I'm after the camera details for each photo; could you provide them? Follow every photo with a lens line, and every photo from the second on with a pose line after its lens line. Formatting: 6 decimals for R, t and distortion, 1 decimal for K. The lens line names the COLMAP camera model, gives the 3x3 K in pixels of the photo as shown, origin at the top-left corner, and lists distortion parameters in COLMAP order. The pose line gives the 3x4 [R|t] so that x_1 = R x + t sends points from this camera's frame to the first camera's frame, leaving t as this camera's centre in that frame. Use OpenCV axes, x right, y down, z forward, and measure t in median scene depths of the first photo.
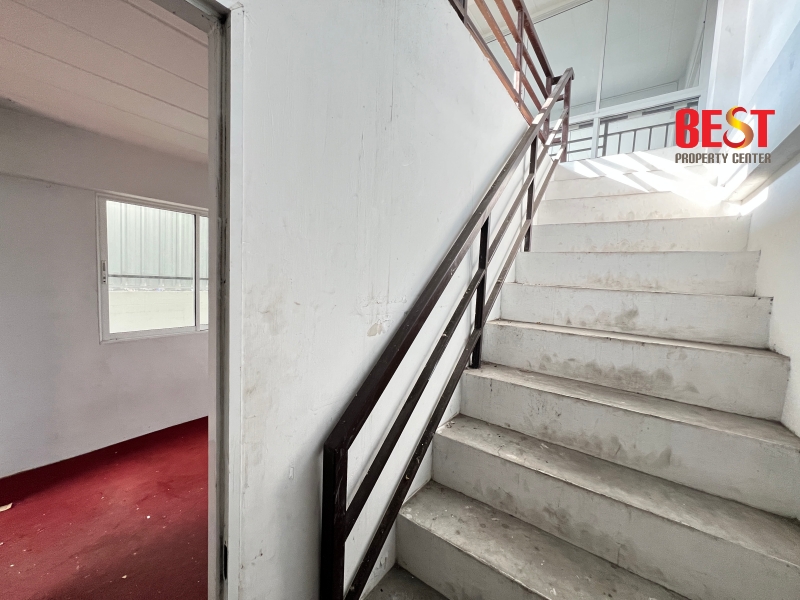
lens RADIAL K [[320.7, 0, 400.0], [0, 320.7, 300.0], [0, 0, 1]] dist [0.000114, -0.000002]
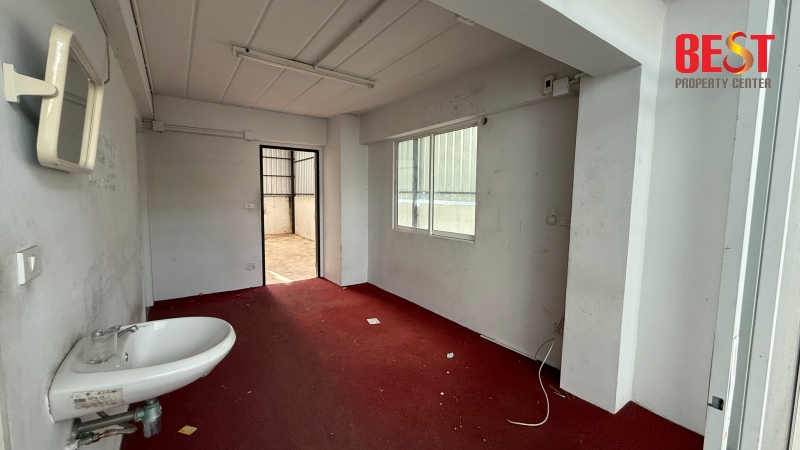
lens RADIAL K [[322.5, 0, 400.0], [0, 322.5, 225.0], [0, 0, 1]] dist [-0.000245, 0.000113]
pose [[-0.319984, 0.039846, -0.946585, 0.738486], [-0.093513, 0.992908, 0.073407, -0.020899], [0.942797, 0.112007, -0.313989, 1.779948]]
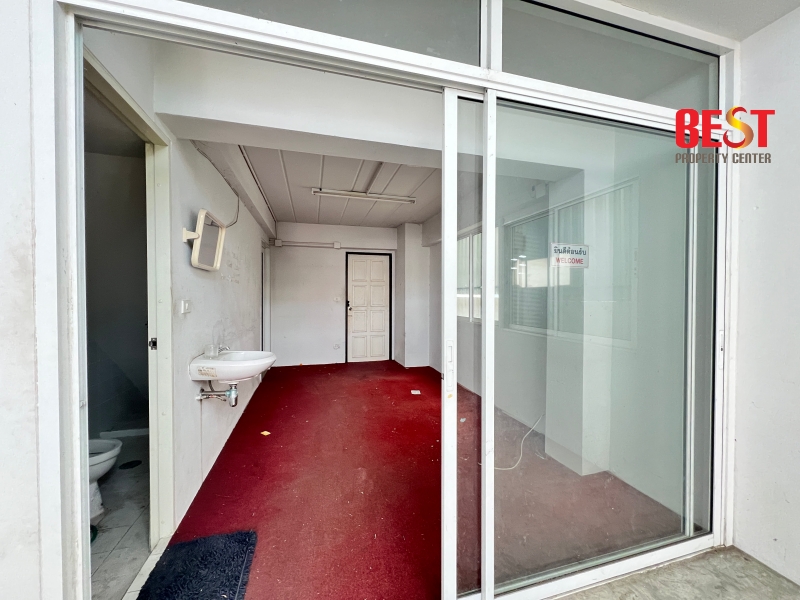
lens RADIAL K [[320.7, 0, 400.0], [0, 320.7, 300.0], [0, 0, 1]] dist [0.000114, -0.000002]
pose [[-0.613800, -0.032355, -0.788798, 0.863611], [-0.085544, 0.996003, 0.025712, -0.002223], [0.784813, 0.083260, -0.614114, 2.273118]]
